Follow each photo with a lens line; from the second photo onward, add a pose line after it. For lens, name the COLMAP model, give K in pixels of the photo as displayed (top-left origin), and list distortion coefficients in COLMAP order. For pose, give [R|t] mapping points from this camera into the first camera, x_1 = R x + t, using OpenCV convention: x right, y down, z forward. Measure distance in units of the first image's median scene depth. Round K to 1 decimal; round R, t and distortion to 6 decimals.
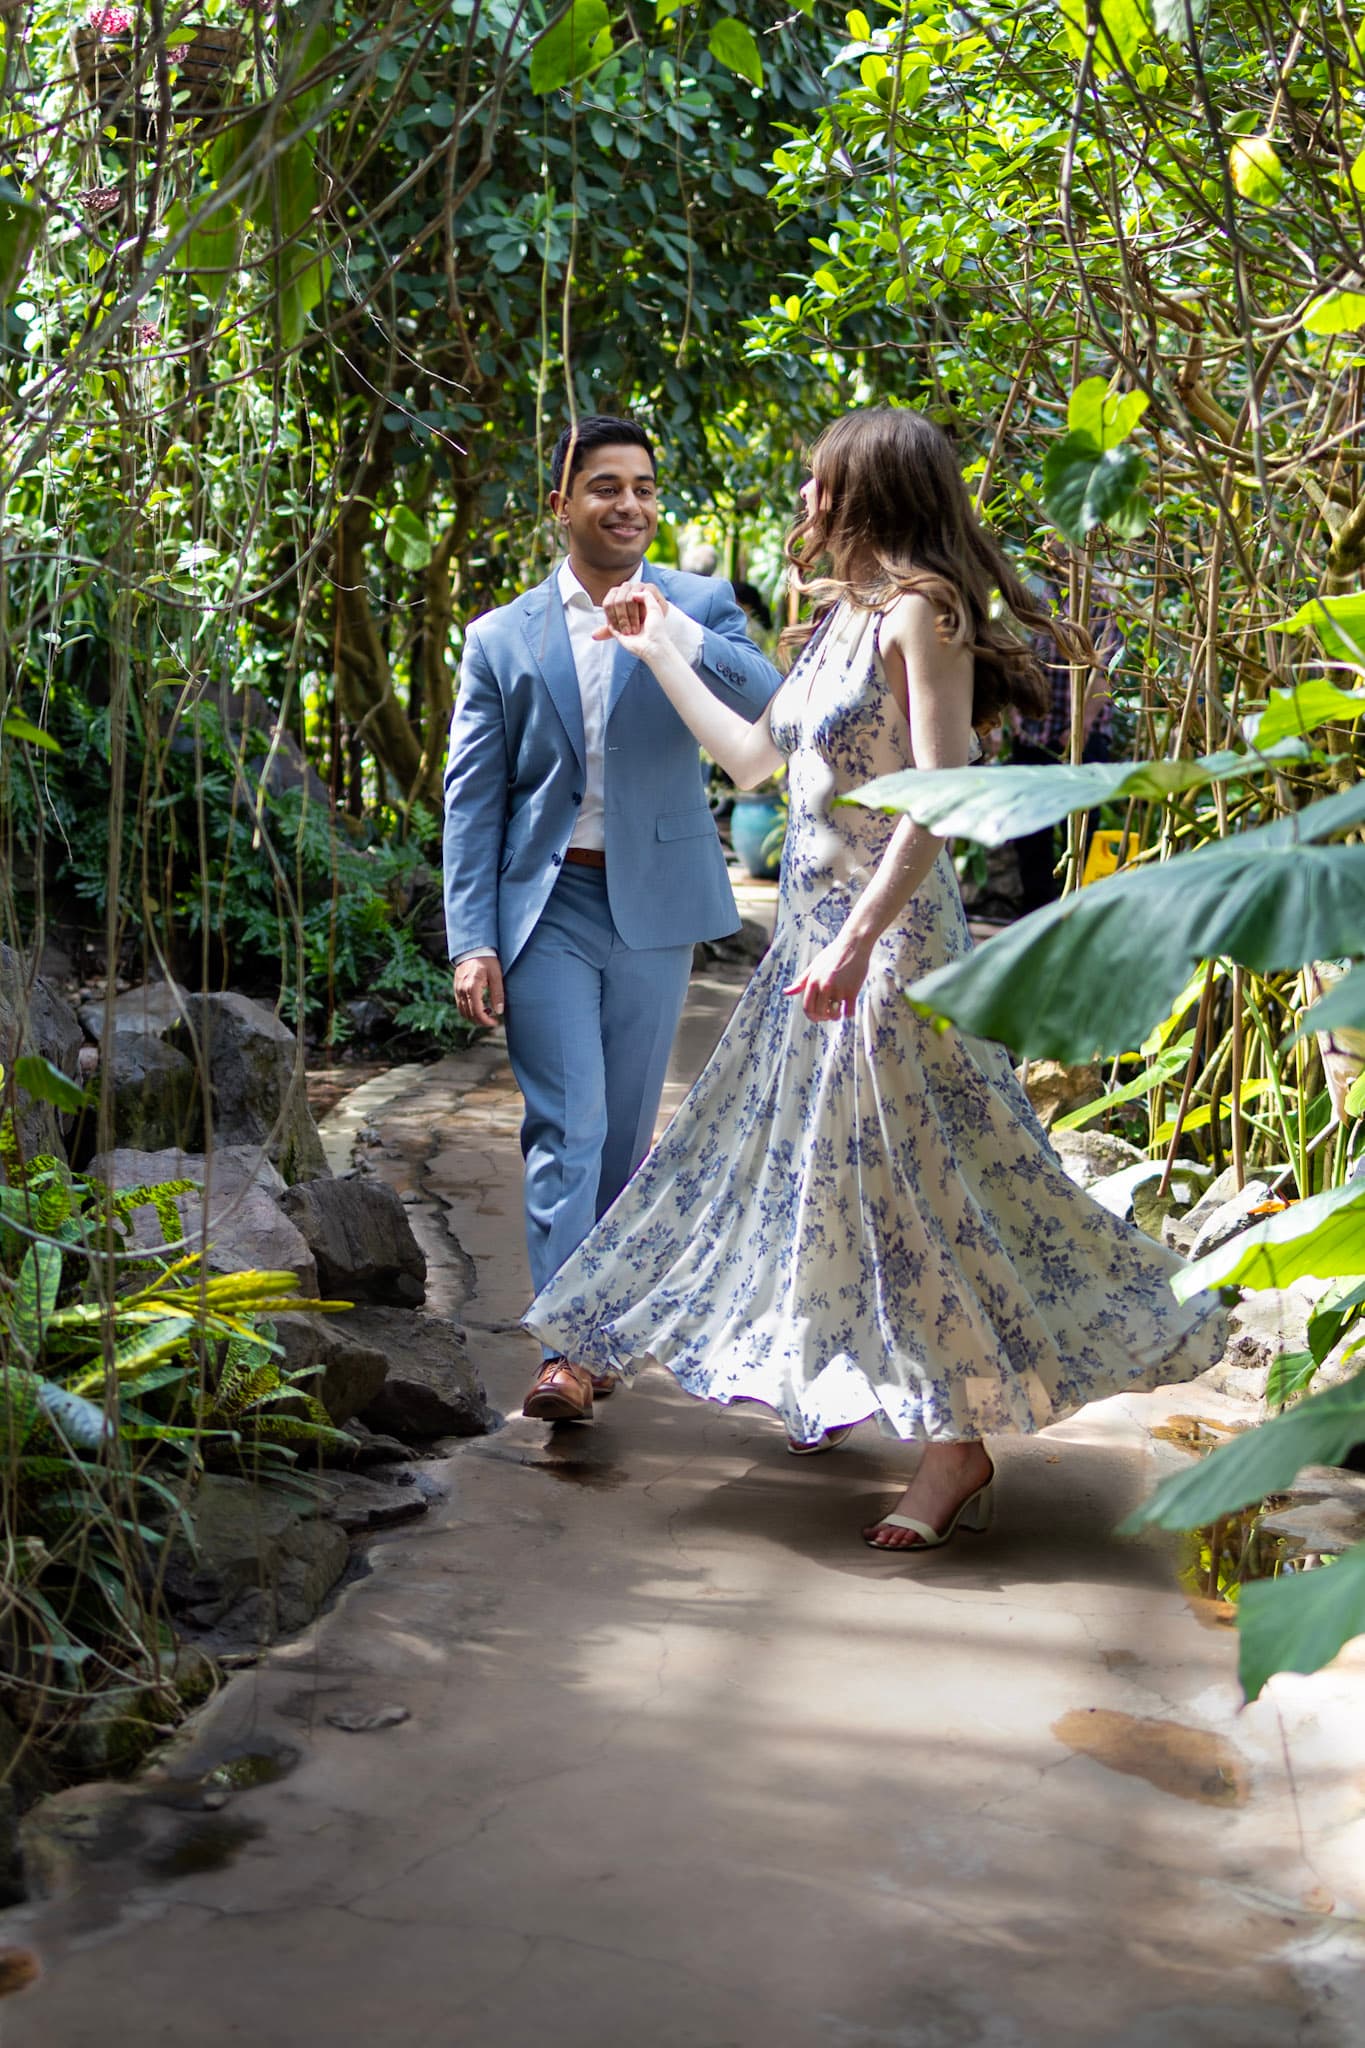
lens RADIAL K [[3671.9, 0, 682.5], [0, 3671.9, 1024.0], [0, 0, 1]] dist [0.019298, 0.334514]
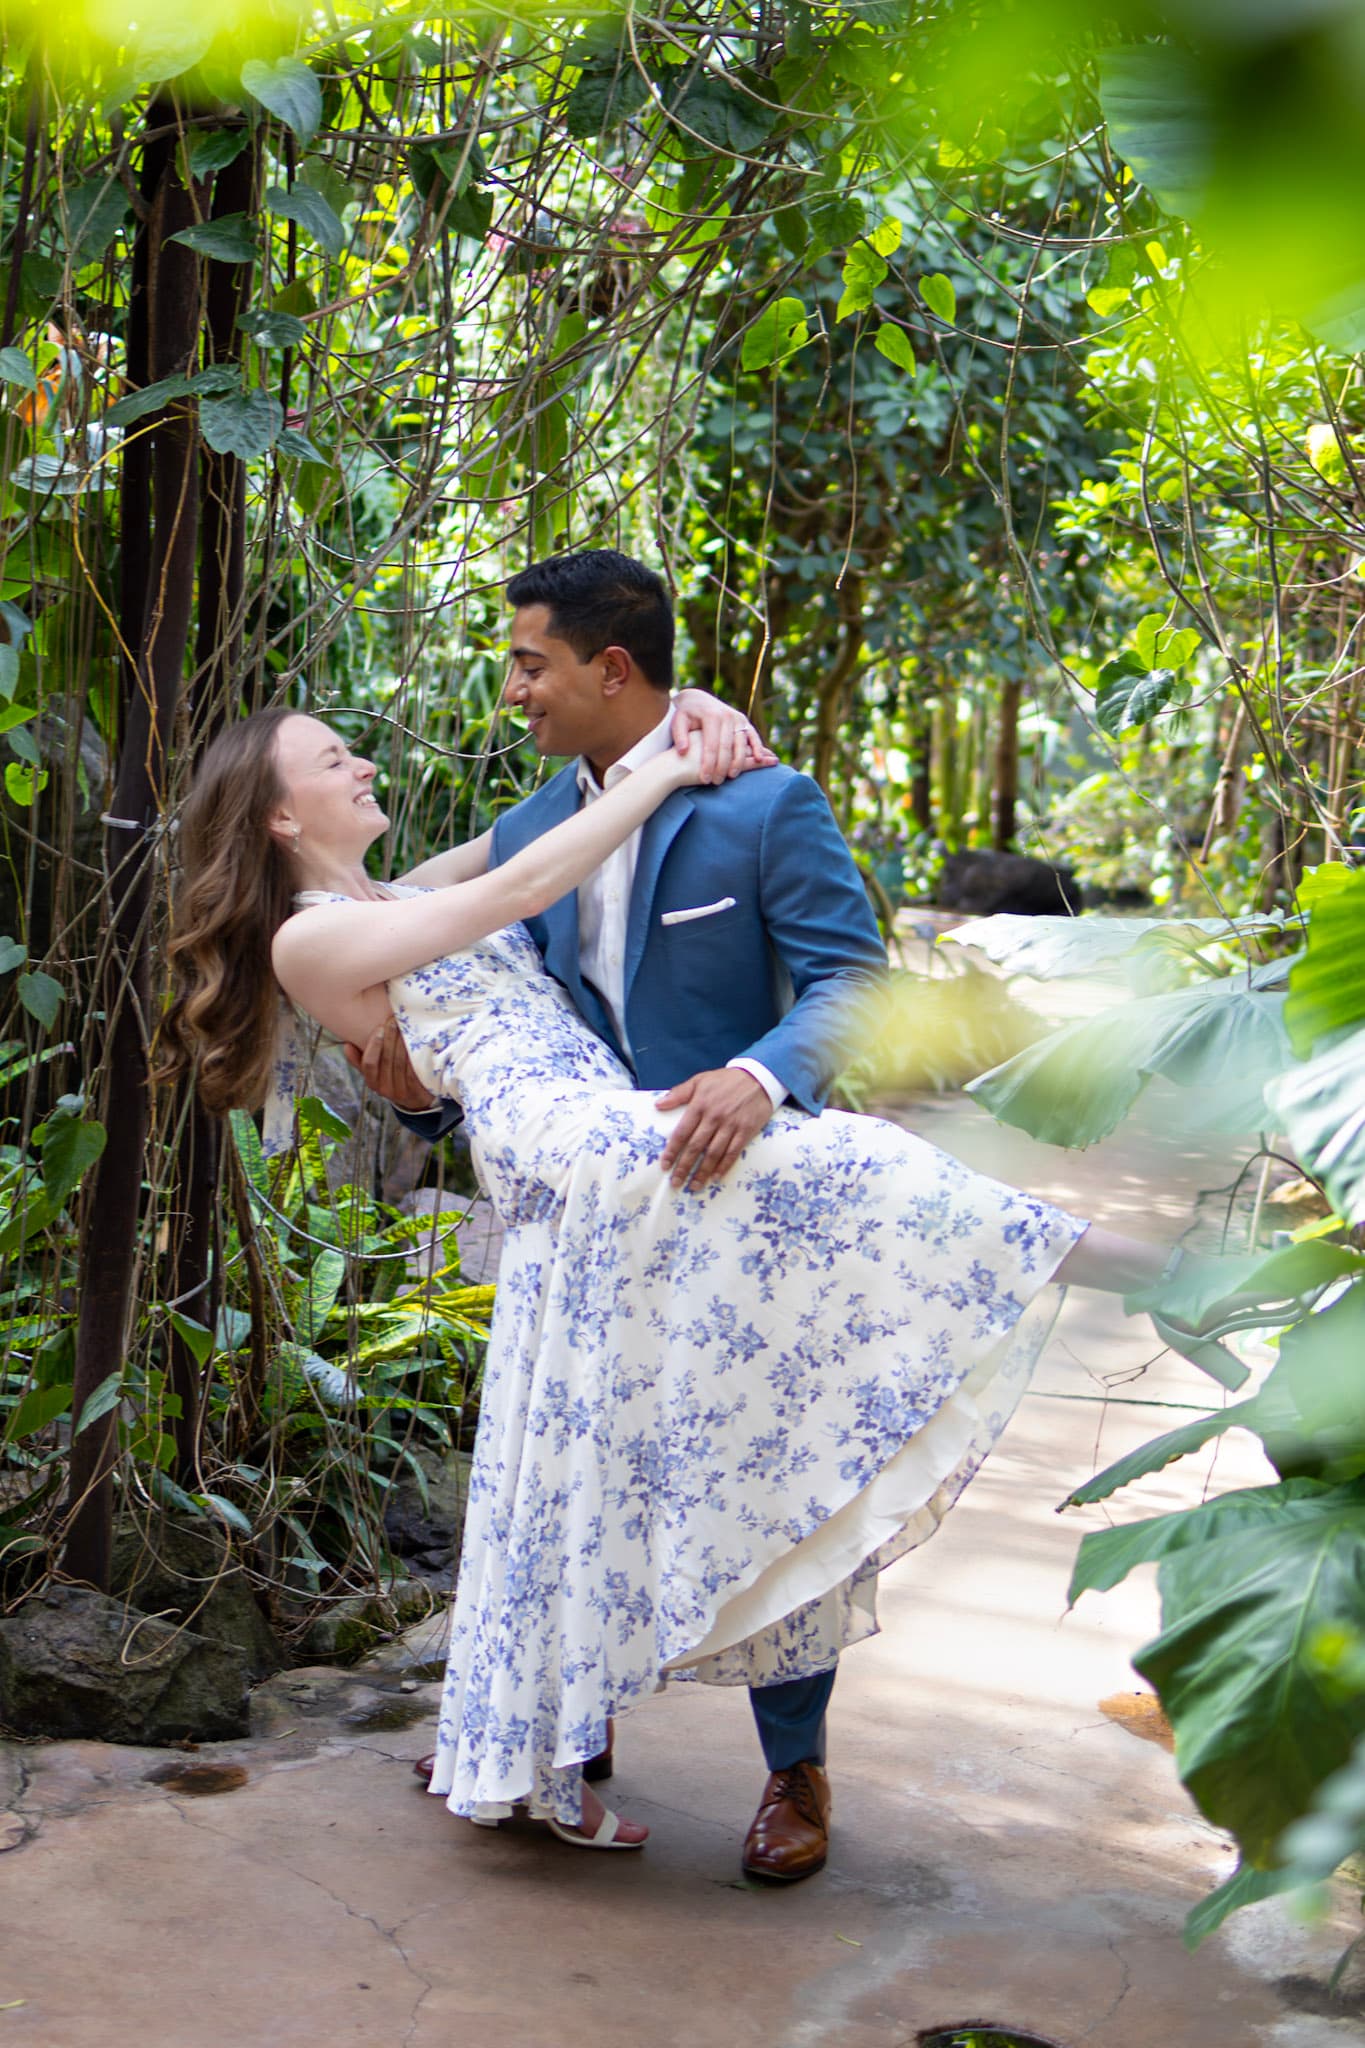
lens RADIAL K [[3671.9, 0, 682.5], [0, 3671.9, 1024.0], [0, 0, 1]] dist [0.019298, 0.334514]
pose [[0.989926, 0.061646, -0.127460, 0.103265], [-0.065140, 0.997601, -0.023422, 0.004511], [0.125710, 0.031488, 0.991567, -0.234940]]
